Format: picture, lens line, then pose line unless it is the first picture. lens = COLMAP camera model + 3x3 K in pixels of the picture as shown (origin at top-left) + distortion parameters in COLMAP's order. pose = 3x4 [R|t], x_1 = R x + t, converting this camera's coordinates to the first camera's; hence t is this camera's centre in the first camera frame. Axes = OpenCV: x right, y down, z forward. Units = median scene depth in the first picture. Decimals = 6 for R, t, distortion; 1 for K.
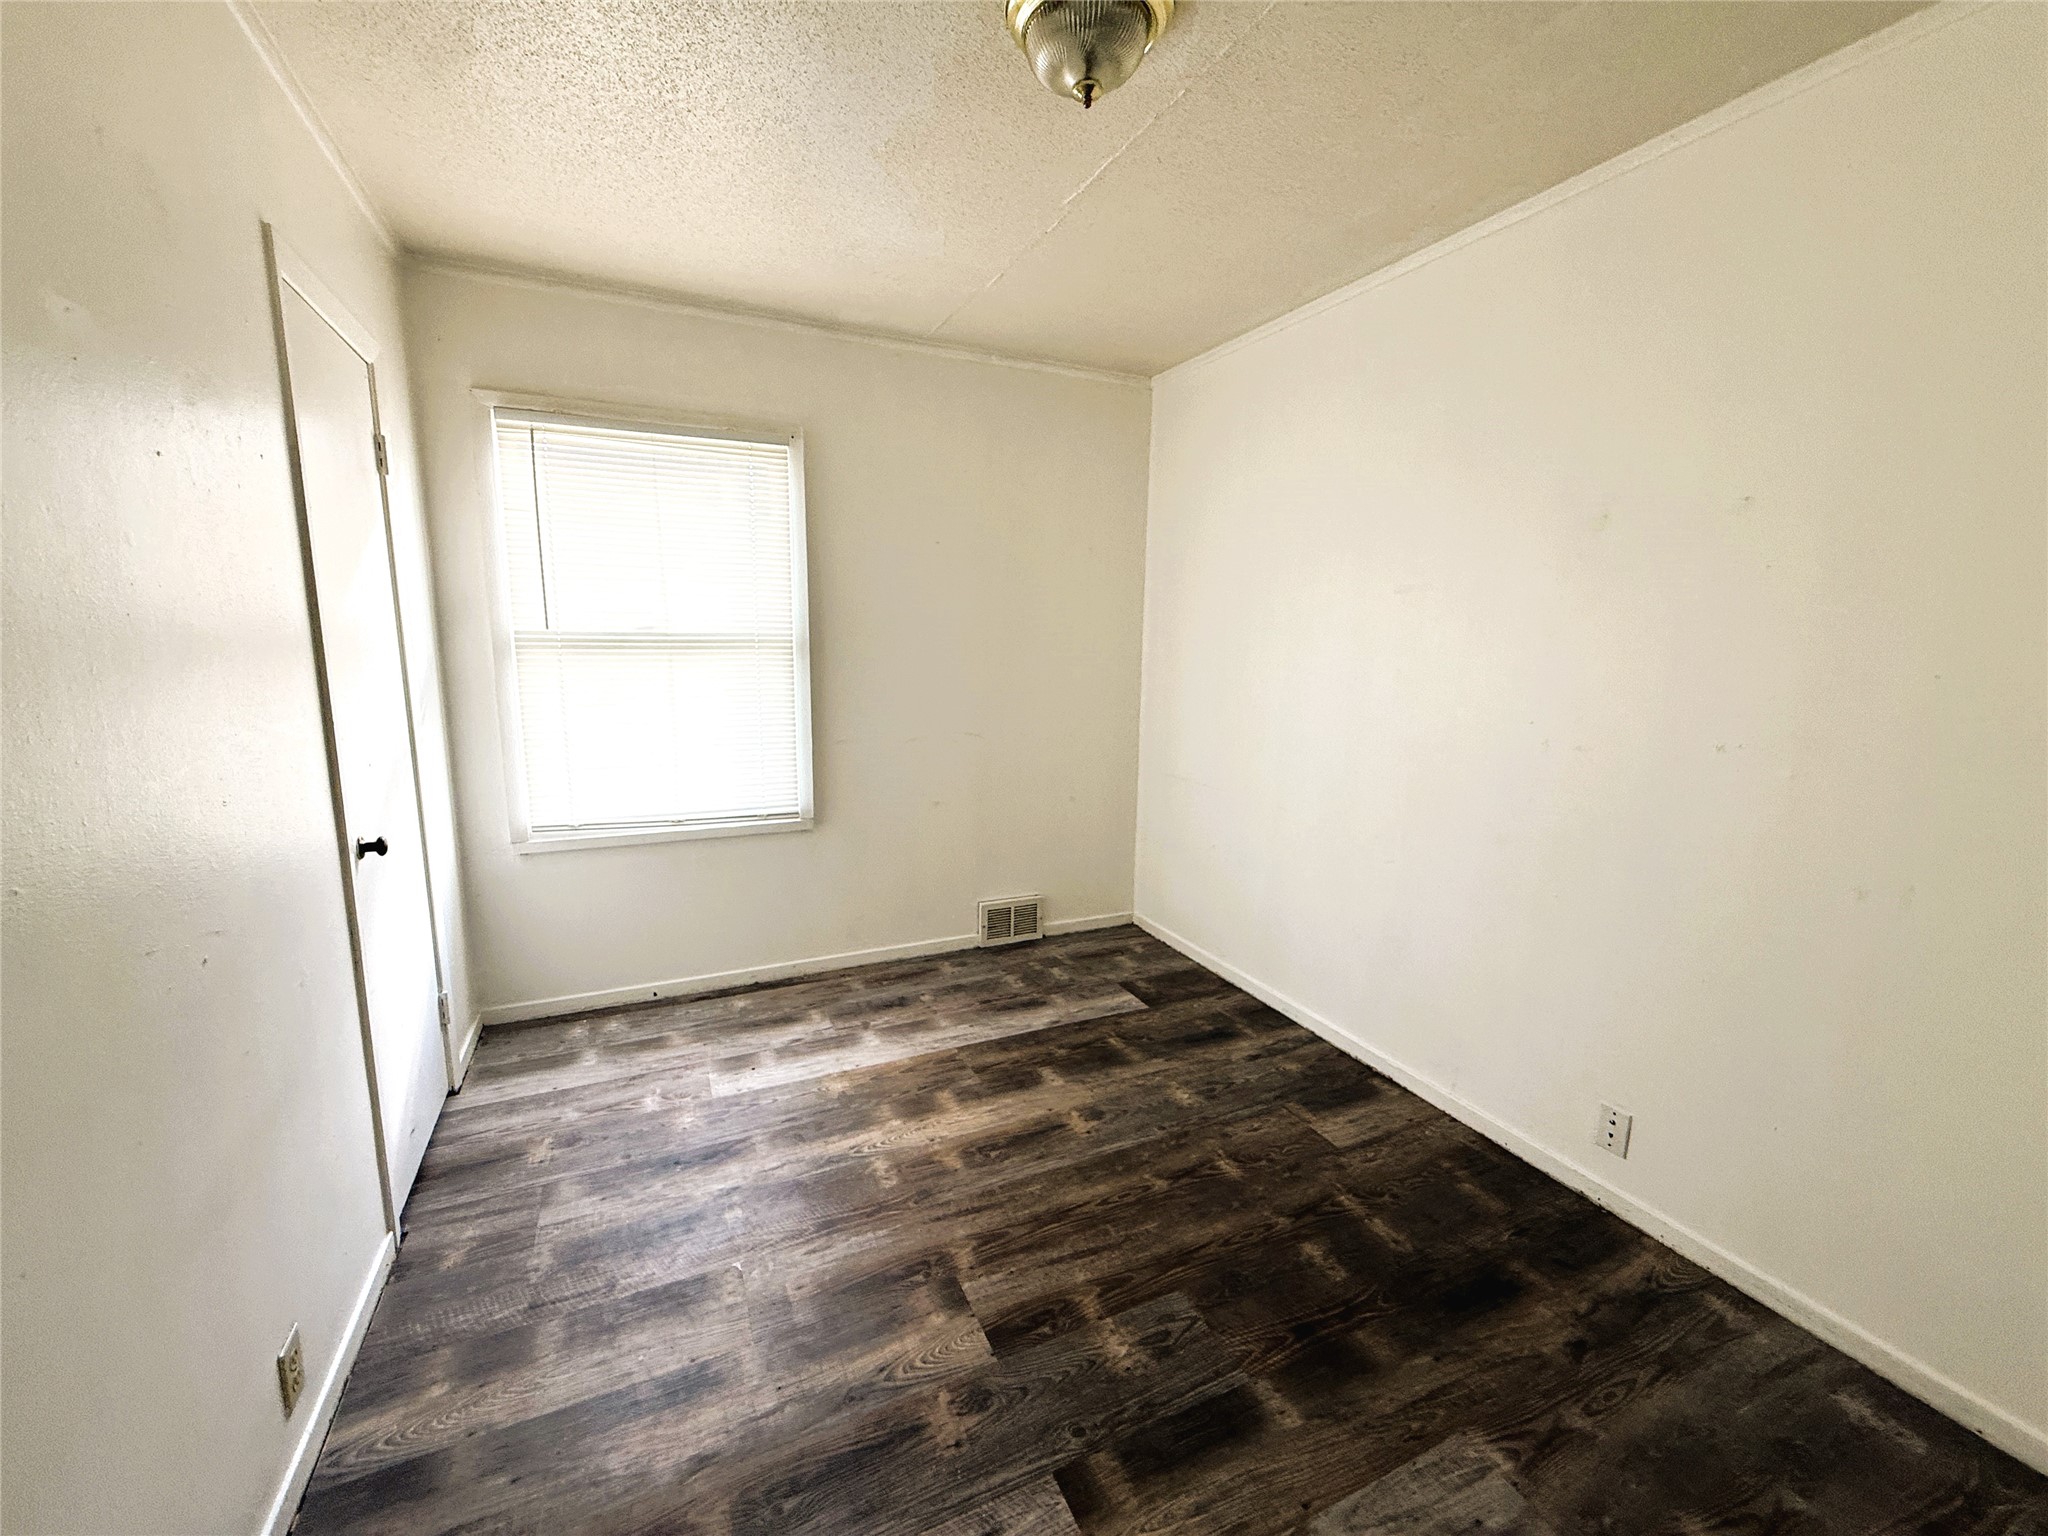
lens RADIAL K [[820.0, 0, 1017.6], [0, 820.0, 766.6], [0, 0, 1]] dist [0.000548, 0.000691]
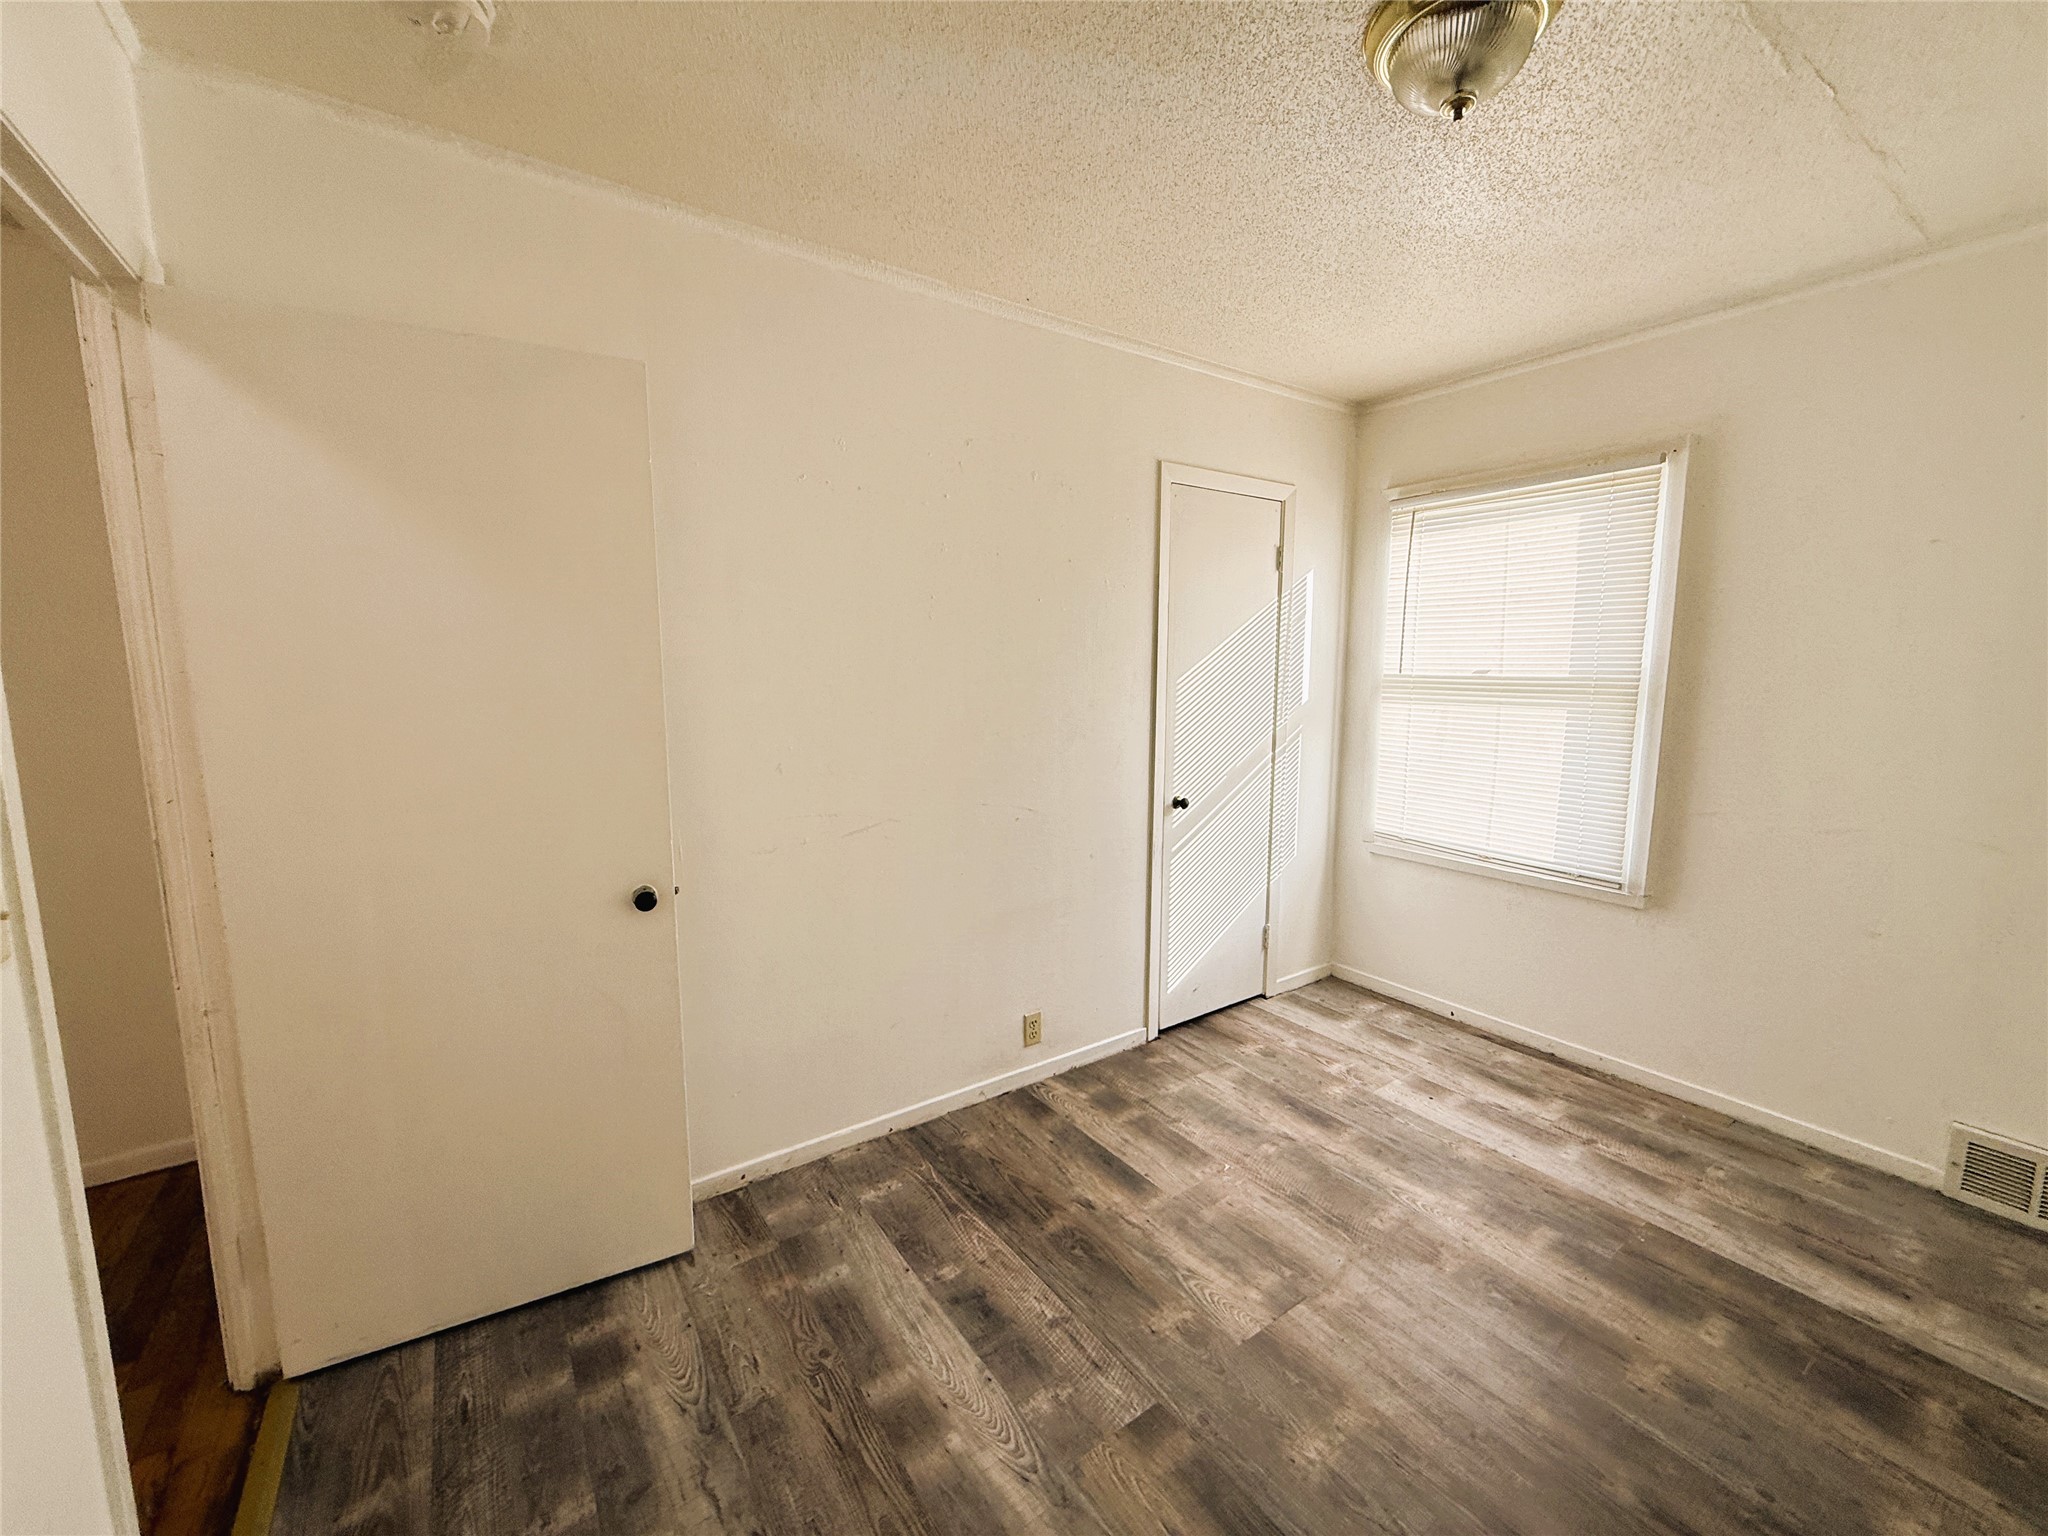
lens RADIAL K [[820.0, 0, 1017.6], [0, 820.0, 766.6], [0, 0, 1]] dist [0.000548, 0.000691]
pose [[0.172158, 0.112974, -0.978570, 0.562086], [-0.159093, 0.983549, 0.085560, -0.046294], [0.972137, 0.140954, 0.187299, 0.253091]]
